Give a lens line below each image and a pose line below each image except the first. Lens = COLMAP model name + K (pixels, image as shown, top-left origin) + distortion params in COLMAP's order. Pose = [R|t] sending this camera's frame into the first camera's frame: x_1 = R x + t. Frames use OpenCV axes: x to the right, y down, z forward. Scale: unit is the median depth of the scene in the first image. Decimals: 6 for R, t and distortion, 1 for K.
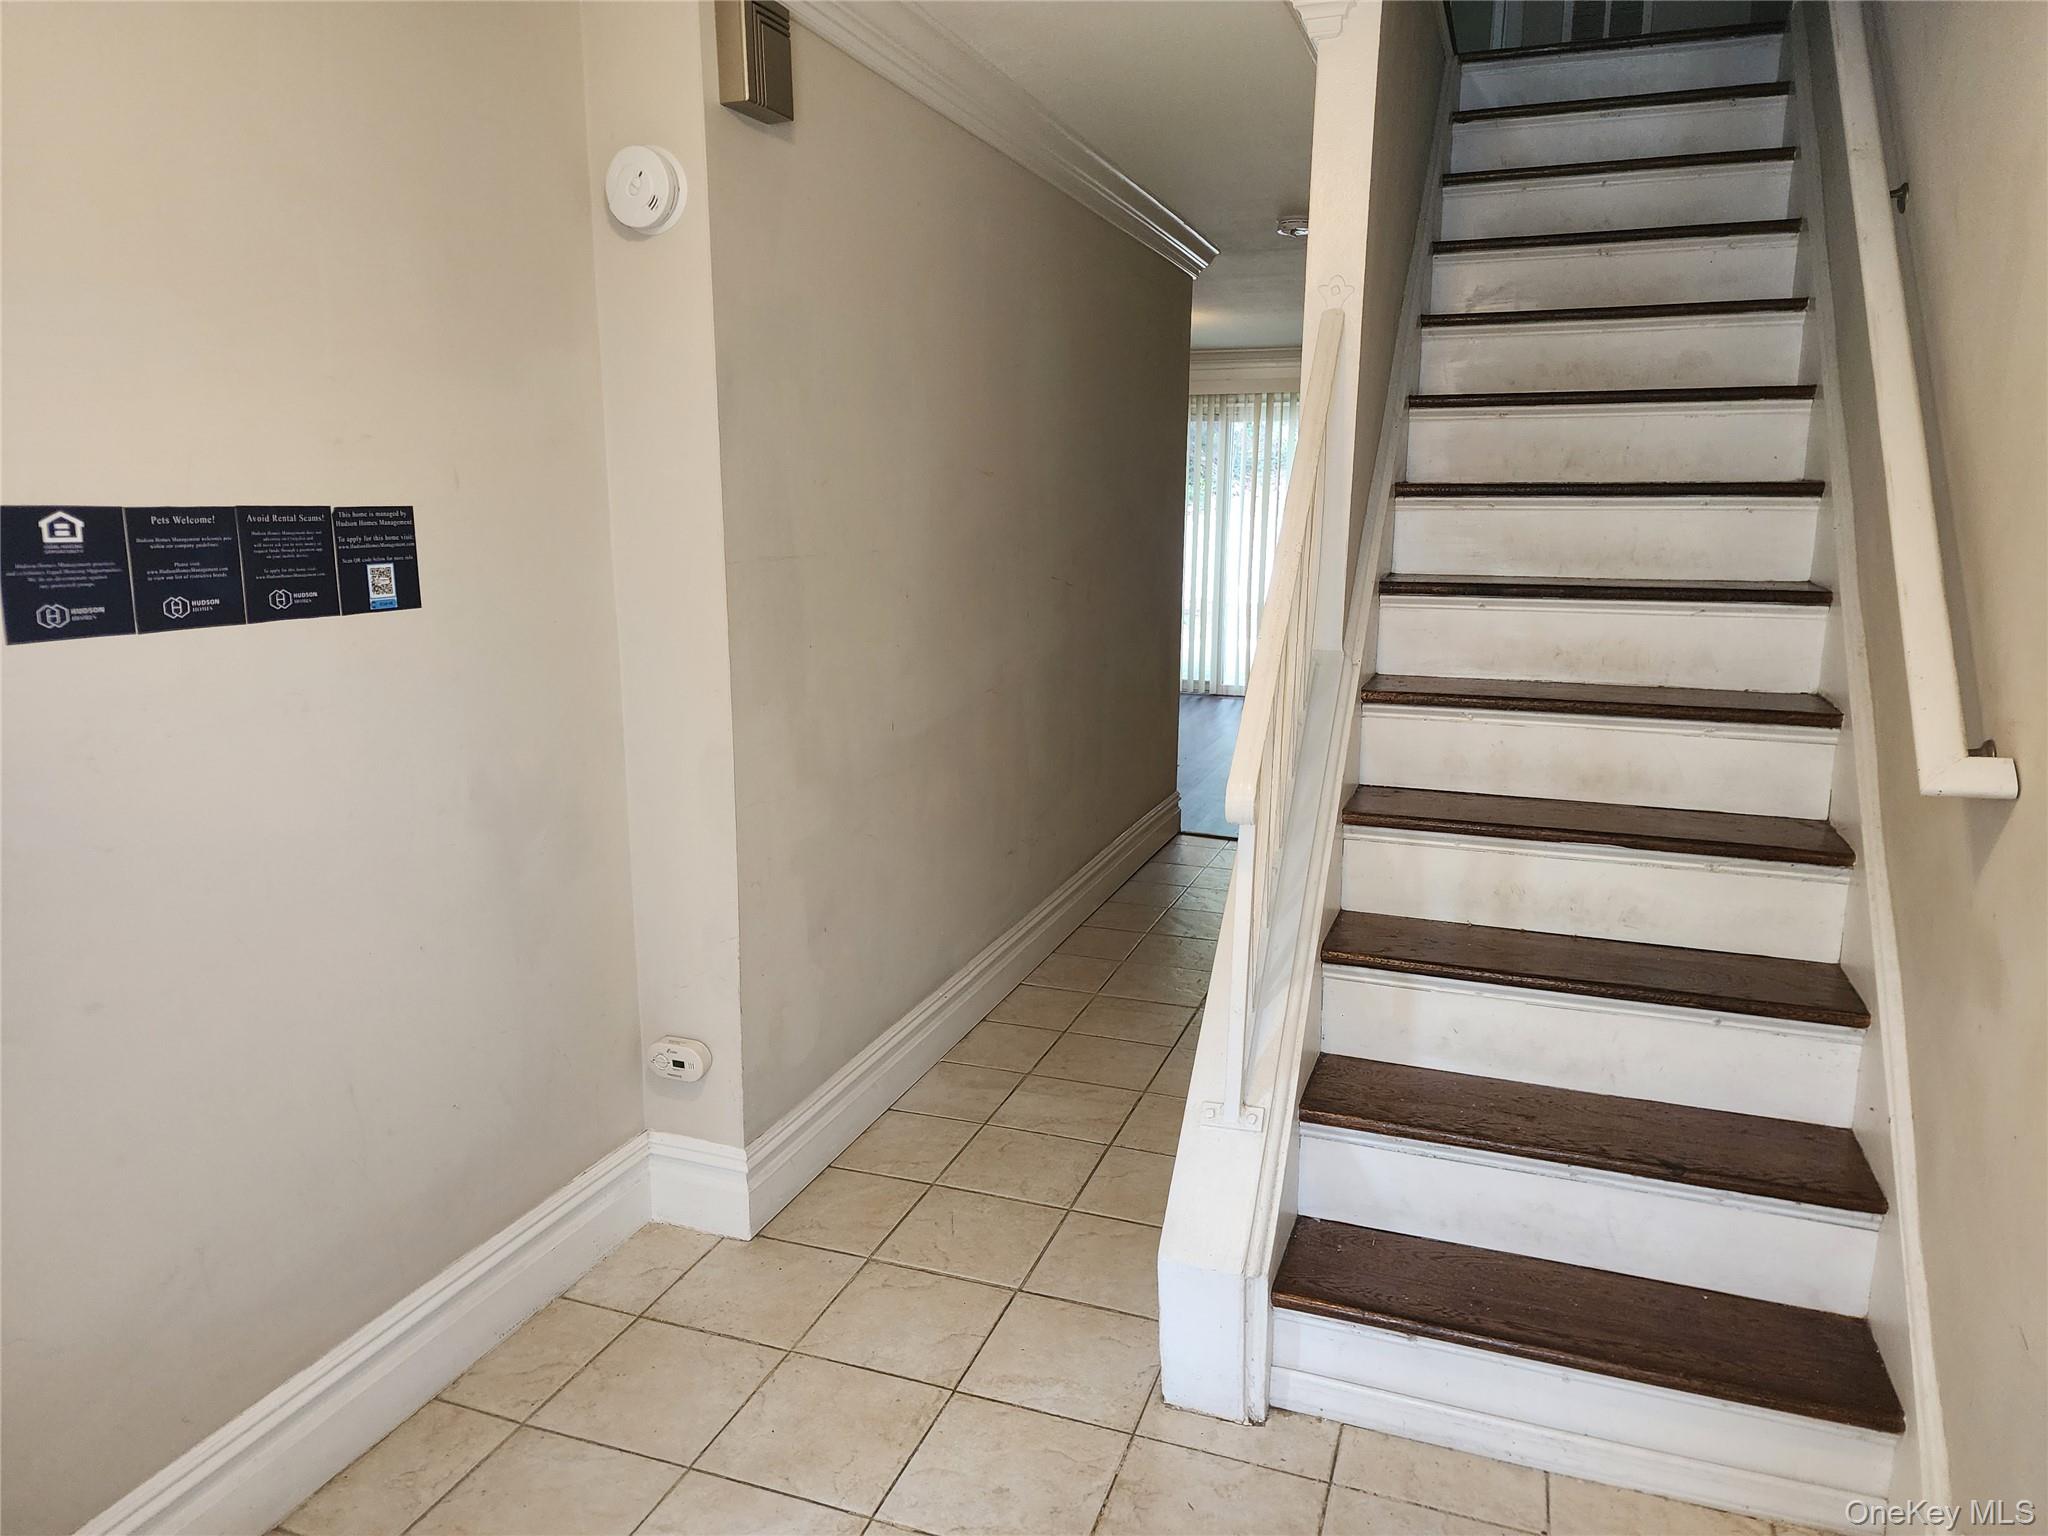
lens RADIAL K [[1375.2, 0, 1020.3], [0, 1375.2, 747.0], [0, 0, 1]] dist [0.032227, -0.002843]
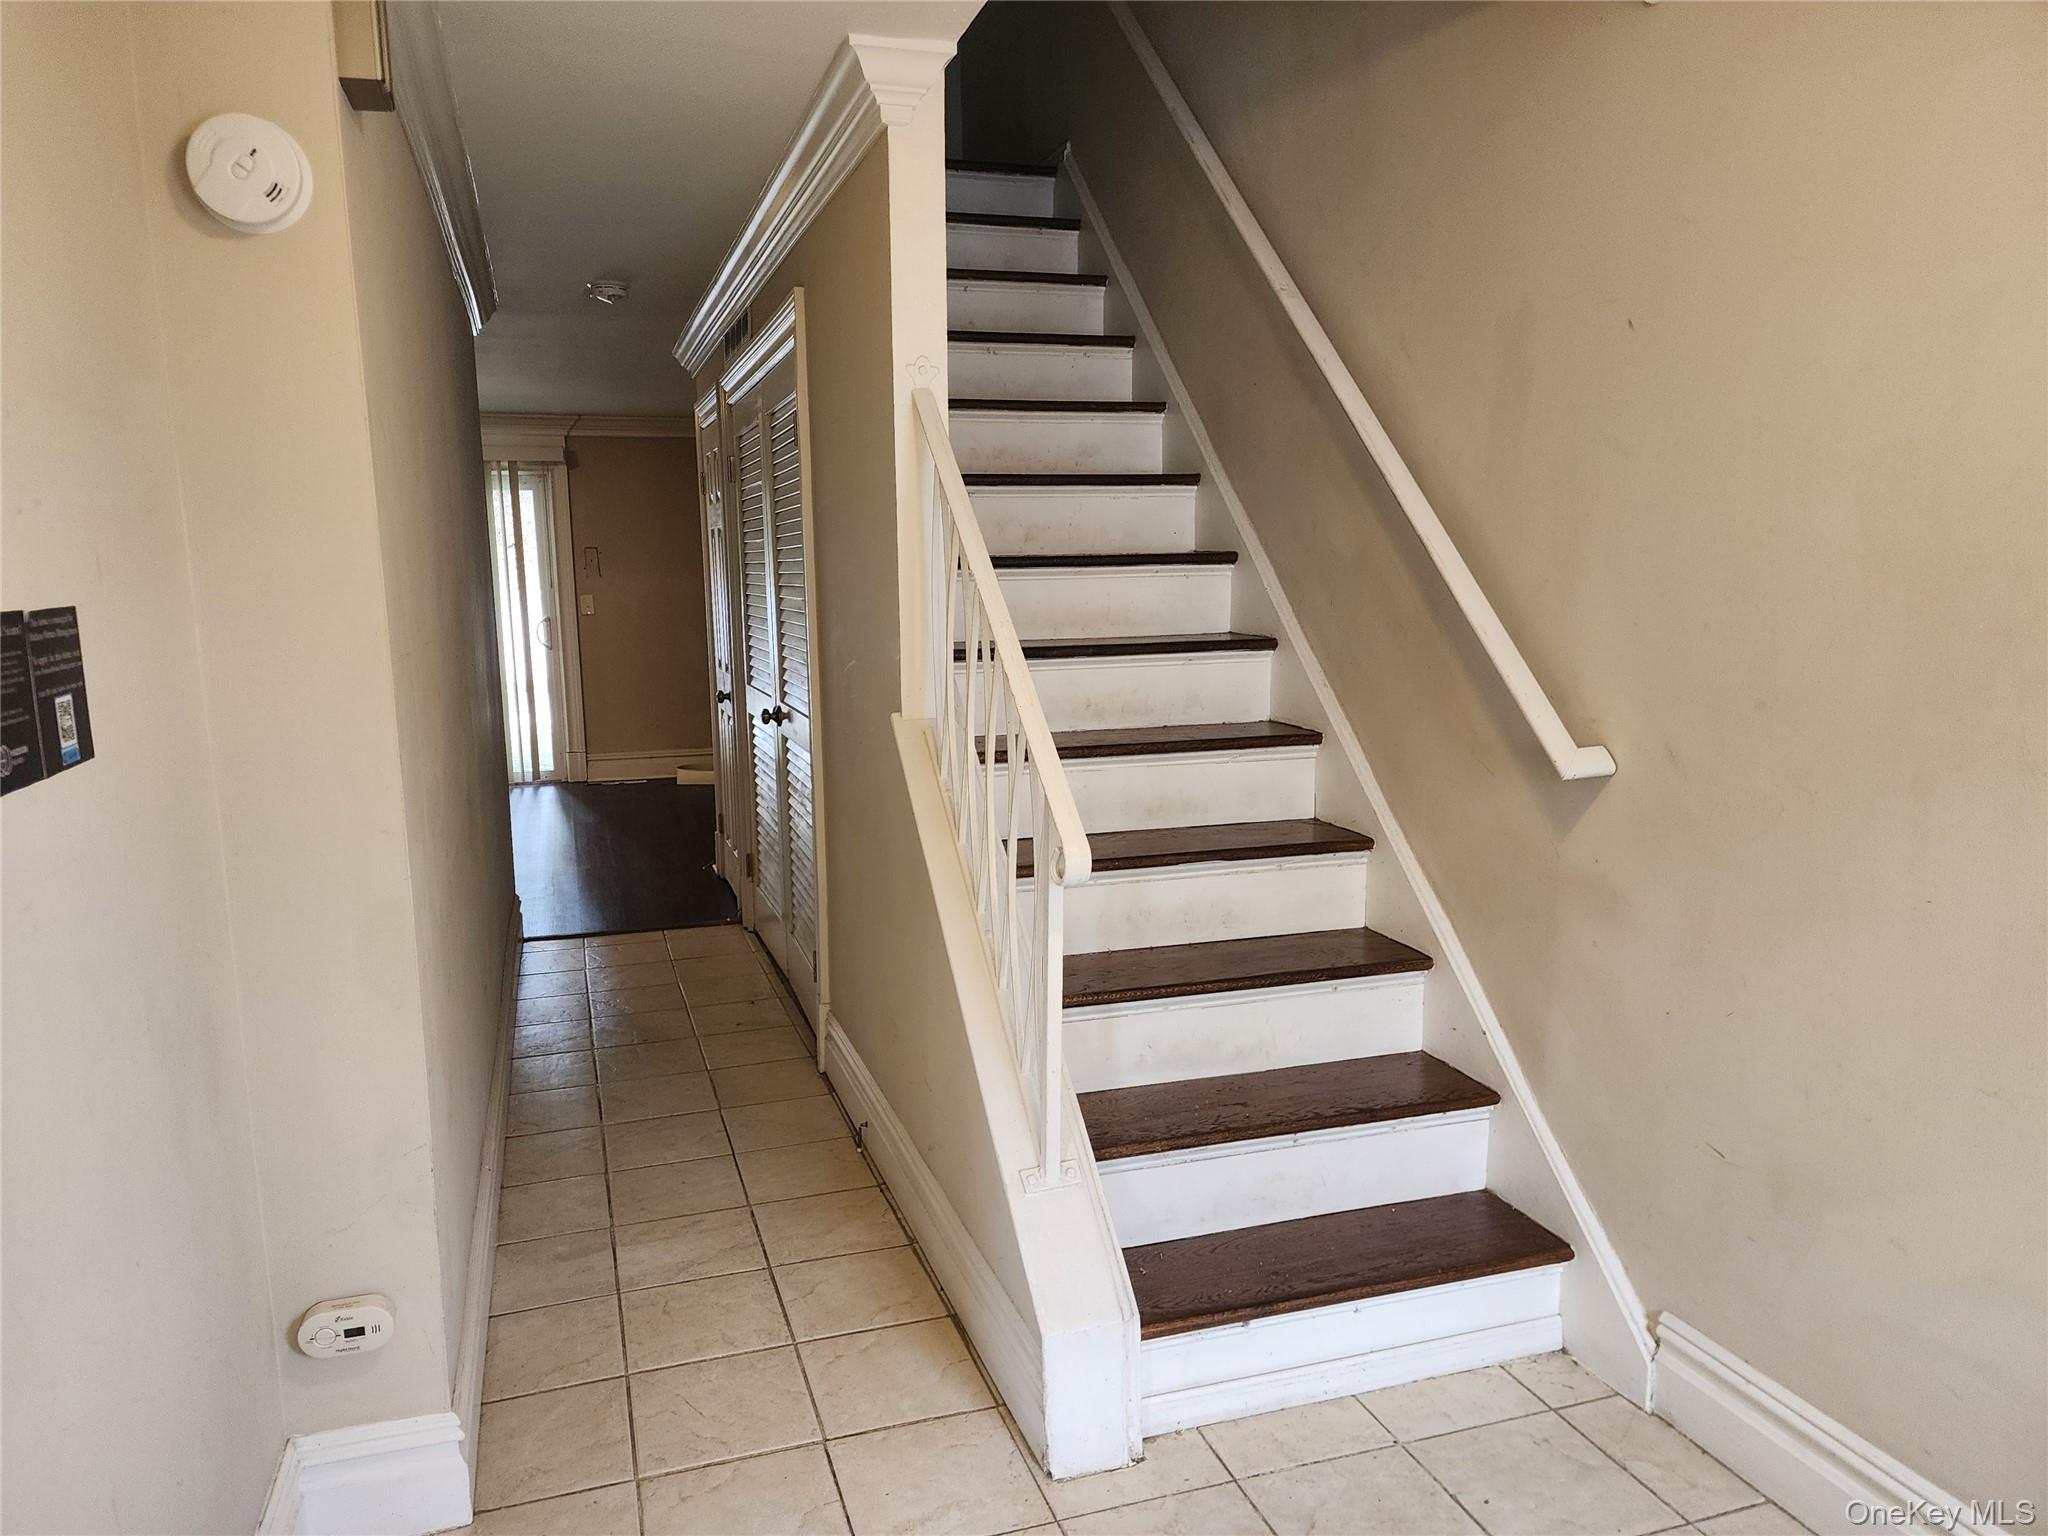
lens RADIAL K [[1372.0, 0, 1004.5], [0, 1372.0, 790.4], [0, 0, 1]] dist [0.116581, -0.140231]
pose [[0.795307, -0.114281, 0.595337, -0.439659], [0.126914, 0.991695, 0.020822, -0.039054], [-0.592772, 0.058997, 0.803207, 0.178015]]
